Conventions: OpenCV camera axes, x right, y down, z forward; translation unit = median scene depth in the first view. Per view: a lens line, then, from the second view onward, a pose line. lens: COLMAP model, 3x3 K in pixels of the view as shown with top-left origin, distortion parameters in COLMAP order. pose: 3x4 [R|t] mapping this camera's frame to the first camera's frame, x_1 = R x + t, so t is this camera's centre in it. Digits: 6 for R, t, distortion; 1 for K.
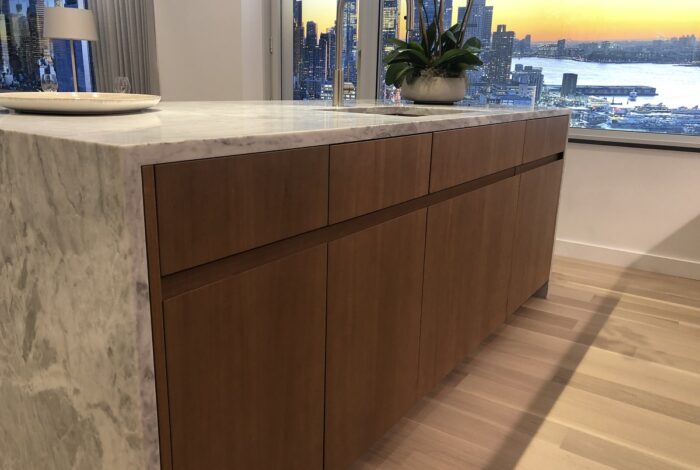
lens RADIAL K [[580.1, 0, 351.6], [0, 580.1, 235.2], [0, 0, 1]] dist [0.012501, 0.018963]
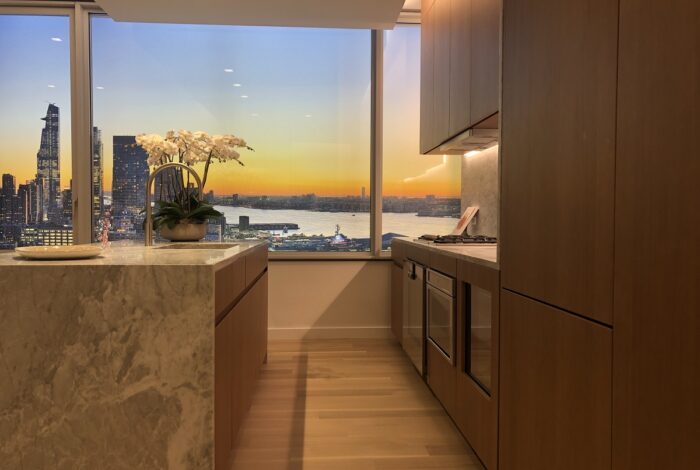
lens RADIAL K [[580.1, 0, 349.7], [0, 580.1, 234.7], [0, 0, 1]] dist [0.012501, 0.018963]
pose [[0.796998, -0.045432, 0.602270, -0.434356], [0.175912, 0.971396, -0.159512, 0.071862], [-0.577797, 0.233077, 0.782193, -0.425860]]
